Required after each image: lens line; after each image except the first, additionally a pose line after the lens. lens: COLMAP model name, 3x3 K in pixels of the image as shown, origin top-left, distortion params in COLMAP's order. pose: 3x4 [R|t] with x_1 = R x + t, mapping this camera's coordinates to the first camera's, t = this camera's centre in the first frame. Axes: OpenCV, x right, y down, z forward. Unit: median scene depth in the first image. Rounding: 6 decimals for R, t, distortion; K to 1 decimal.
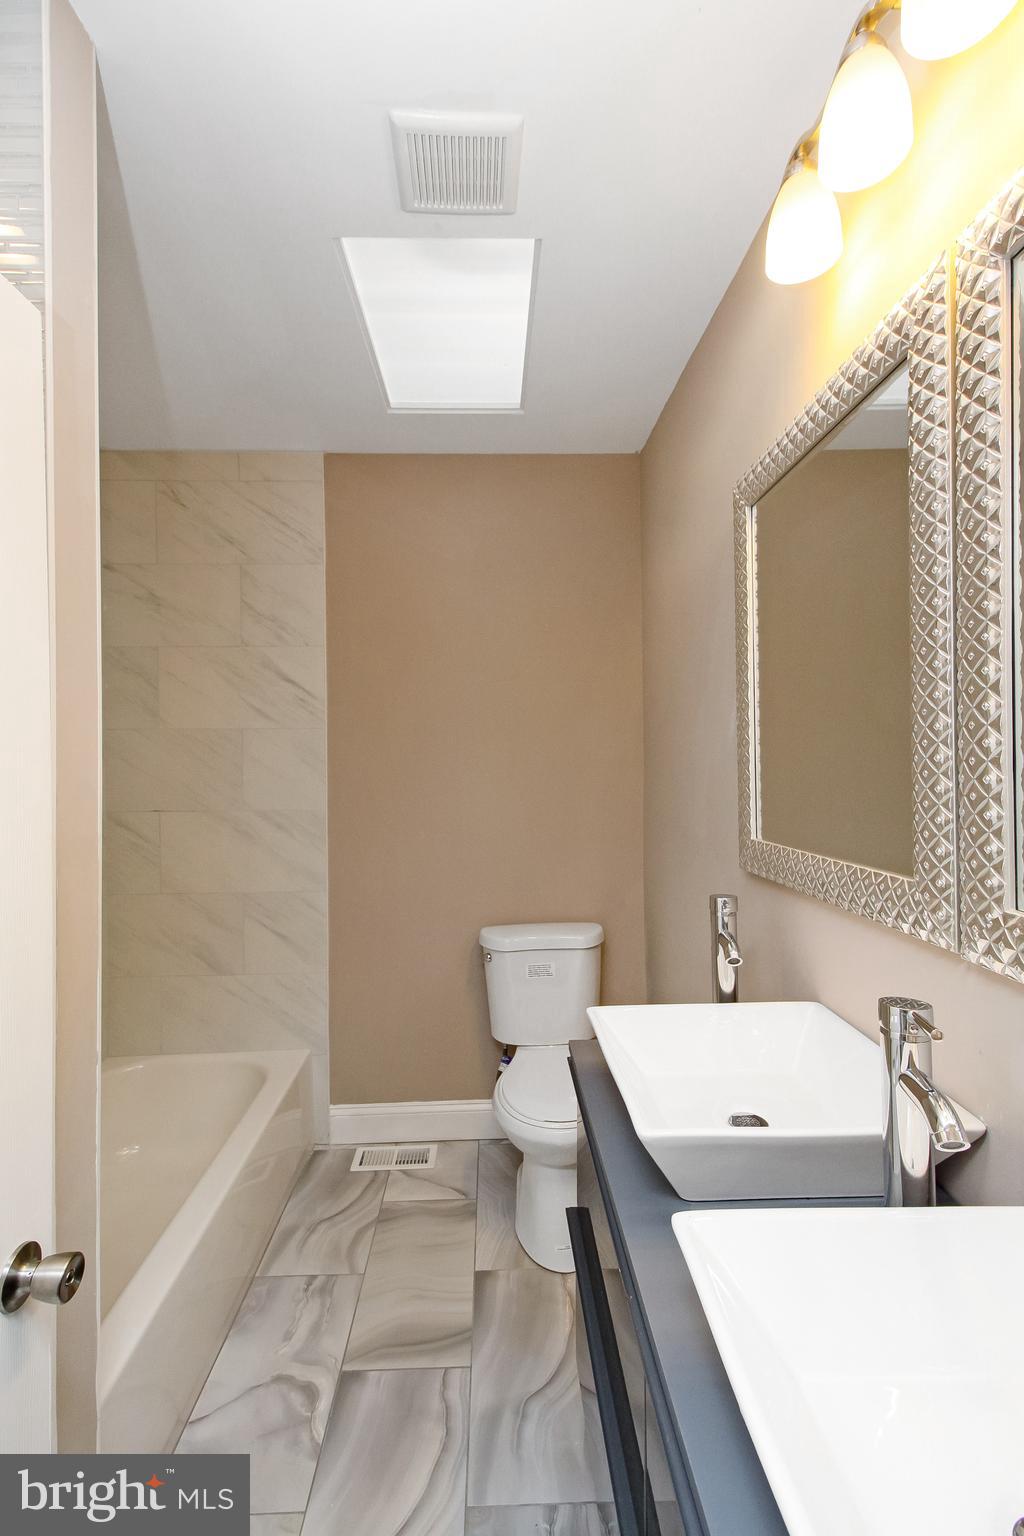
lens RADIAL K [[731.3, 0, 519.9], [0, 731.3, 757.4], [0, 0, 1]] dist [0.008294, -0.006817]
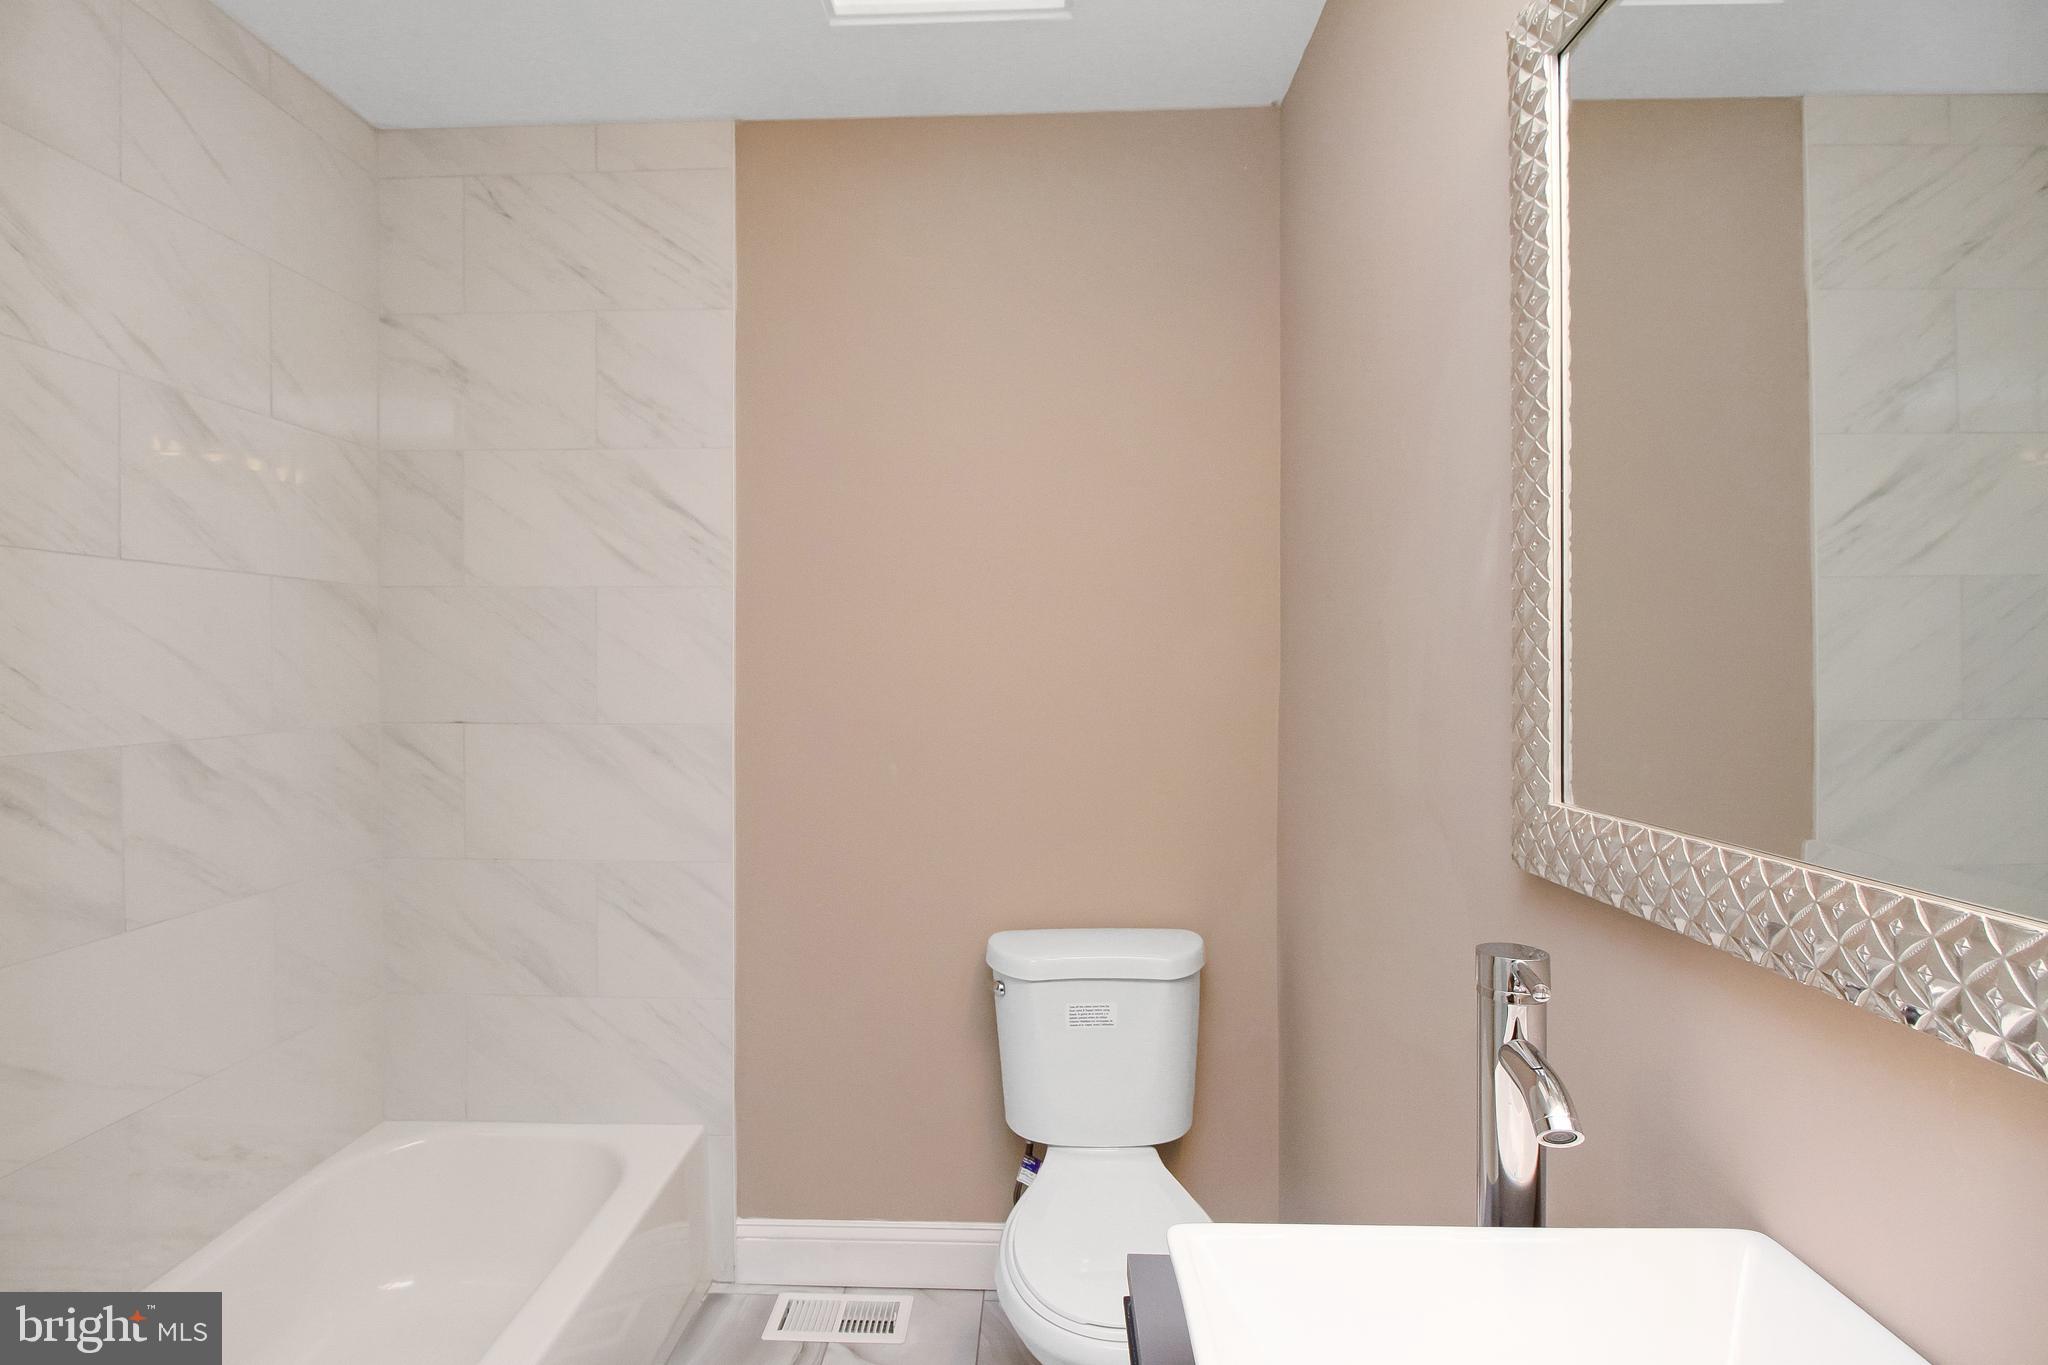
lens RADIAL K [[975.1, 0, 1000.5], [0, 975.1, 671.0], [0, 0, 1]] dist [0.008294, -0.006817]
pose [[0.995613, 0.011809, -0.092823, 0.024366], [-0.010786, 0.999876, 0.011511, 0.017221], [0.092947, -0.010459, 0.995616, 0.237196]]
